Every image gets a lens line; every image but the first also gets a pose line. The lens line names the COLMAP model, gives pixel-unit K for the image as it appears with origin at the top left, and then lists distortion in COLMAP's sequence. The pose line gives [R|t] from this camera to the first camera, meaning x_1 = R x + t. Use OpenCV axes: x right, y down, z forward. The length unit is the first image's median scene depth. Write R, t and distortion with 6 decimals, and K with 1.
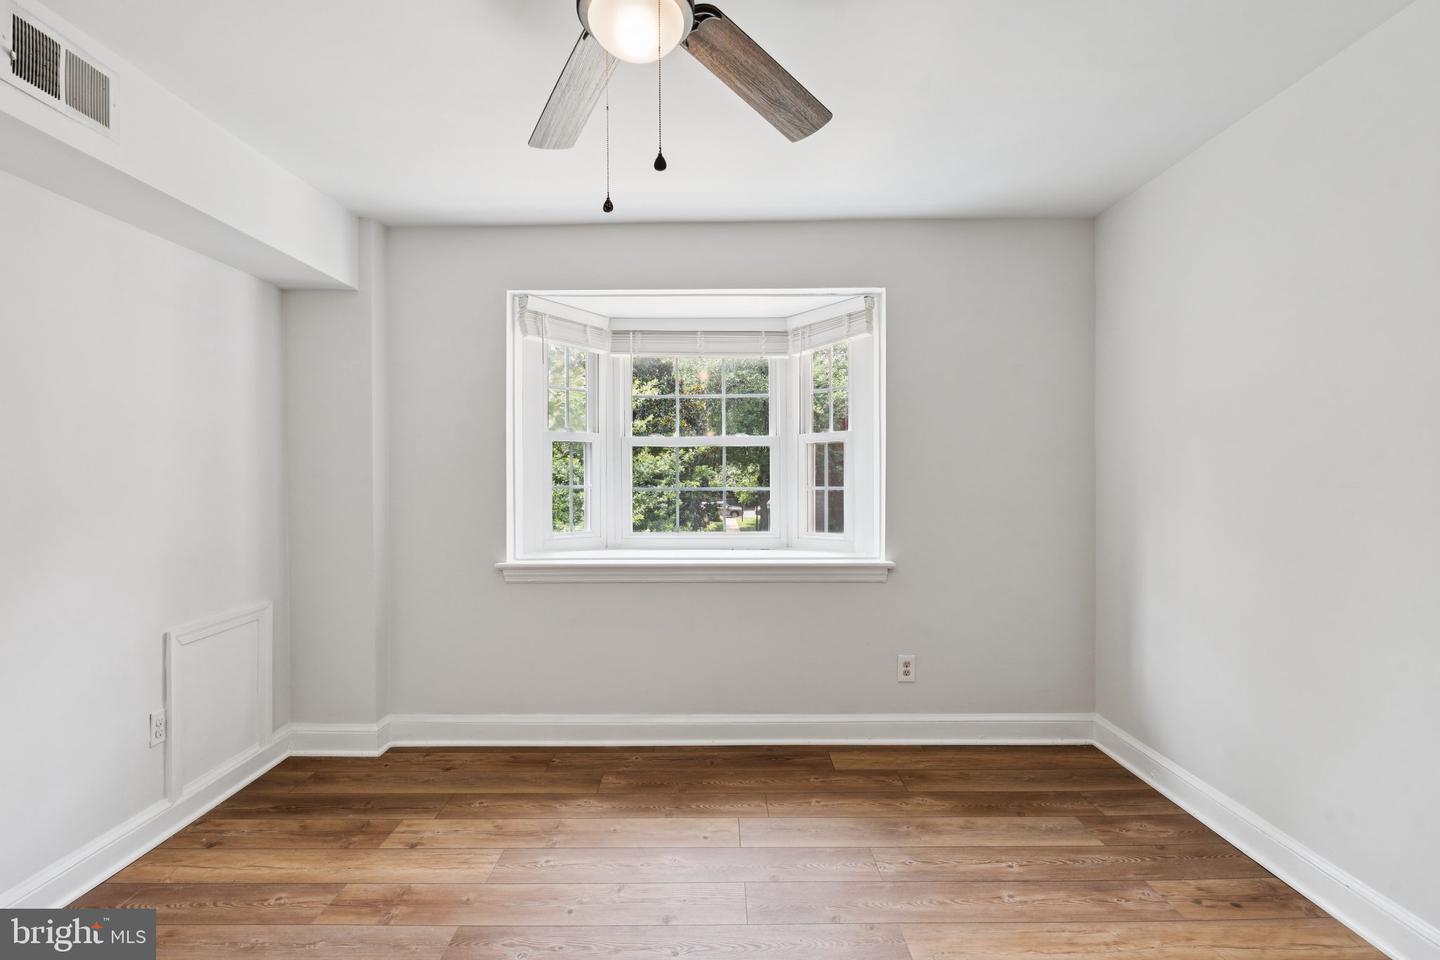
lens RADIAL K [[630.0, 0, 715.5], [0, 630.0, 479.5], [0, 0, 1]] dist [-0.004742, 0.000072]
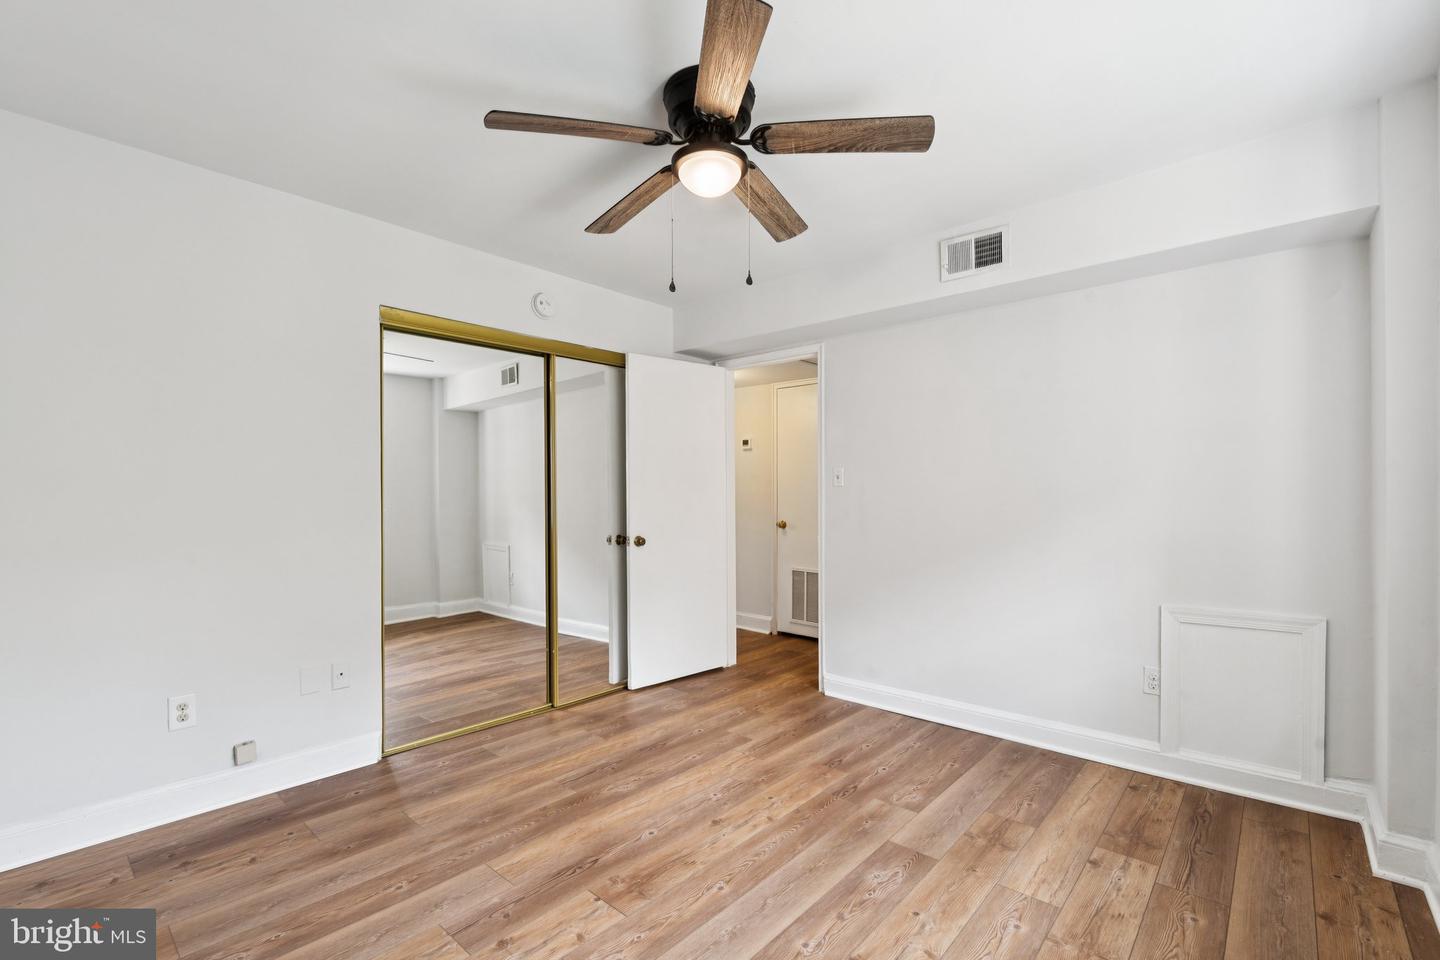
lens RADIAL K [[642.3, 0, 718.1], [0, 642.3, 492.6], [0, 0, 1]] dist [-0.001719, 0.000319]
pose [[-0.662019, 0.008810, -0.749435, 0.521027], [-0.000511, 0.999925, 0.012207, 0.013489], [0.749487, 0.008464, -0.661965, 1.034590]]
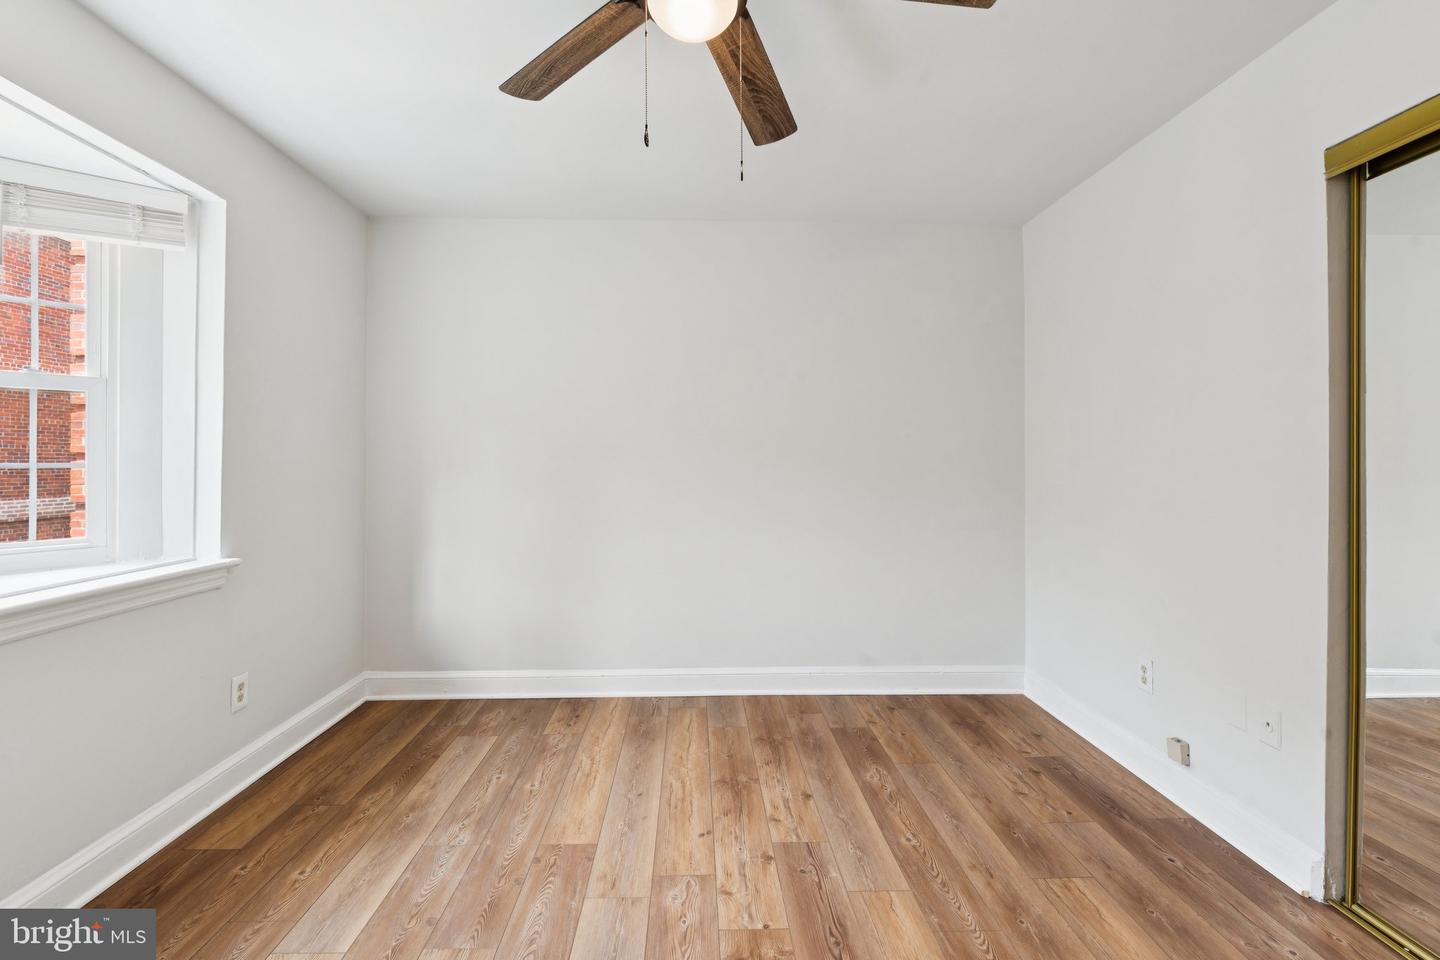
lens RADIAL K [[640.1, 0, 712.3], [0, 640.1, 455.7], [0, 0, 1]] dist [-0.004720, 0.000363]
pose [[-0.034312, 0.013599, 0.999319, -0.603558], [0.008836, 0.999872, -0.013304, 0.024209], [-0.999372, 0.008373, -0.034428, 0.508816]]
